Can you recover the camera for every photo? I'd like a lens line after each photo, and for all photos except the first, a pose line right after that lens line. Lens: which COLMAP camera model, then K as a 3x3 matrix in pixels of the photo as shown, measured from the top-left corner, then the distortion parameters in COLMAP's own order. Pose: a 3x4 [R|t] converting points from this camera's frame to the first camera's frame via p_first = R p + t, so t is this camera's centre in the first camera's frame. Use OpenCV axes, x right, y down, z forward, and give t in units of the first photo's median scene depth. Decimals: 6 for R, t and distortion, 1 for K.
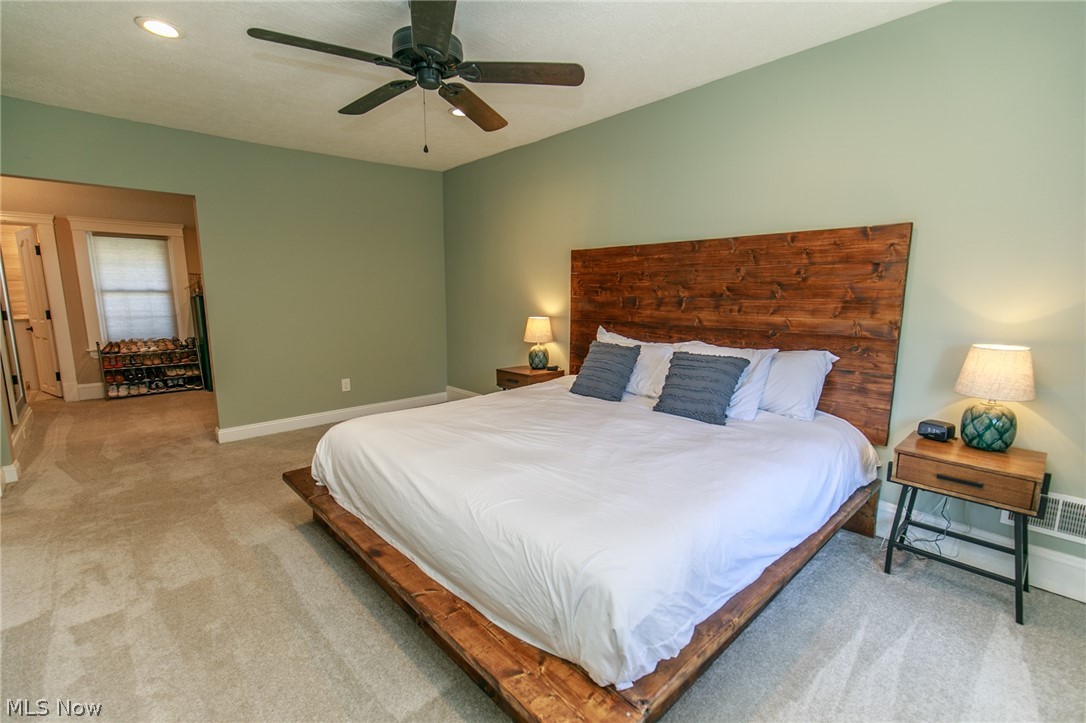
lens RADIAL K [[485.5, 0, 543.0], [0, 485.5, 363.7], [0, 0, 1]] dist [0.004889, -0.000519]
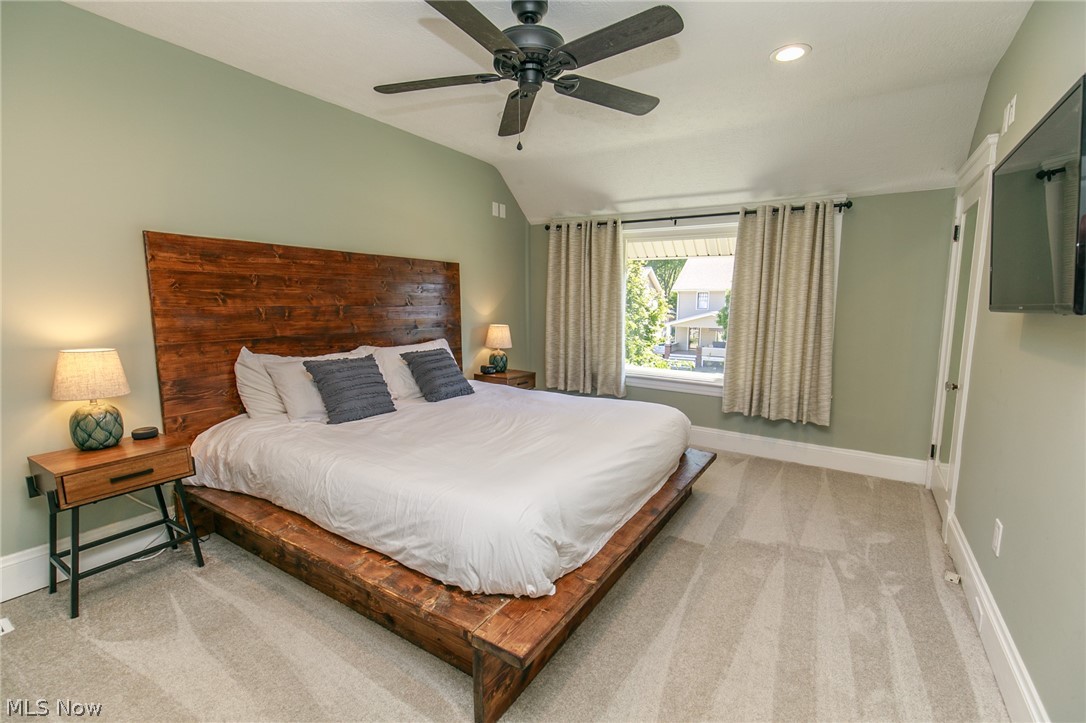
lens RADIAL K [[485.5, 0, 542.4], [0, 485.5, 360.6], [0, 0, 1]] dist [0.004889, -0.000519]
pose [[-0.256314, -0.123908, 0.958619, -0.757135], [0.133764, 0.977660, 0.162135, -0.125000], [-0.957293, 0.169786, -0.234013, 0.799560]]
